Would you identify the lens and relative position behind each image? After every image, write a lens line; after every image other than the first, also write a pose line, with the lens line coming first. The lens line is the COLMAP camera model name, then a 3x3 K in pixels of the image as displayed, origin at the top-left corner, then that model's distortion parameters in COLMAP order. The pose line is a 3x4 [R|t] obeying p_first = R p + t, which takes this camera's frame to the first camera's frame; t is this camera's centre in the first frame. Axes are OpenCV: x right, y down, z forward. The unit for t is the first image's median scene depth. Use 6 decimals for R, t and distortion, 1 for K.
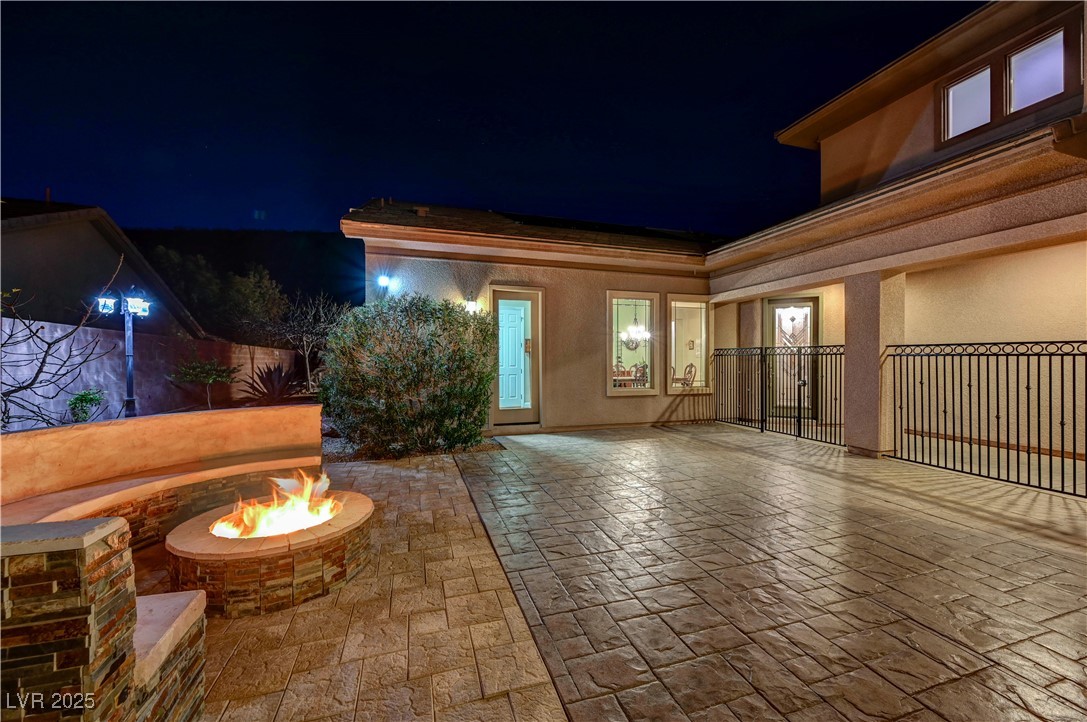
lens RADIAL K [[427.3, 0, 542.5], [0, 427.3, 358.9], [0, 0, 1]] dist [-0.000442, 0.000213]
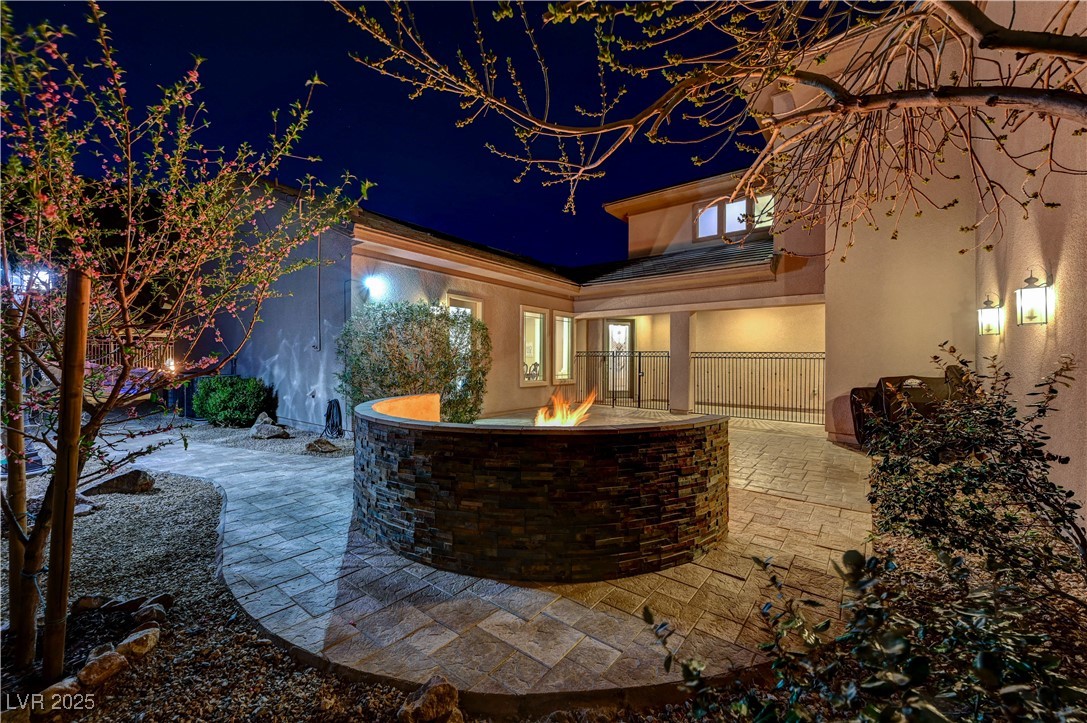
lens RADIAL K [[427.3, 0, 542.5], [0, 427.3, 363.5], [0, 0, 1]] dist [-0.000442, 0.000213]
pose [[0.821716, 0.002406, 0.569892, -0.563321], [-0.008468, 0.999932, 0.007989, 0.005539], [-0.569834, -0.011390, 0.821681, -0.102034]]
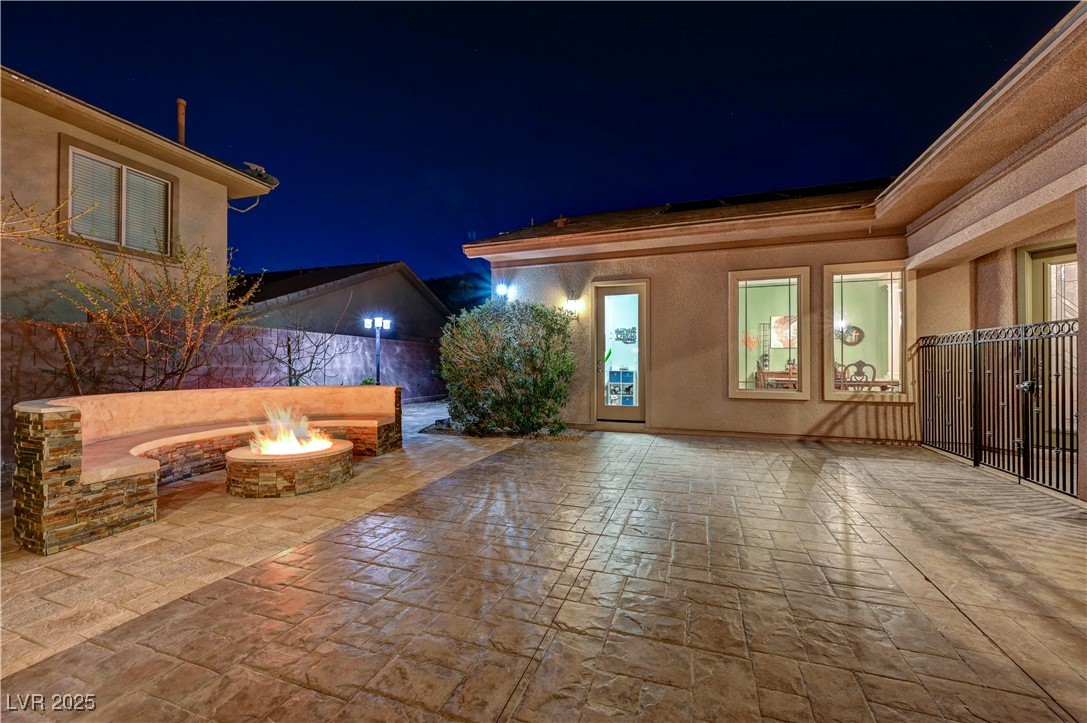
lens RADIAL K [[427.3, 0, 545.7], [0, 427.3, 361.2], [0, 0, 1]] dist [-0.000442, 0.000213]
pose [[0.791875, -0.004646, -0.610665, 0.405745], [-0.000165, 0.999969, -0.007821, 0.023312], [0.610683, 0.006294, 0.791850, 0.121072]]
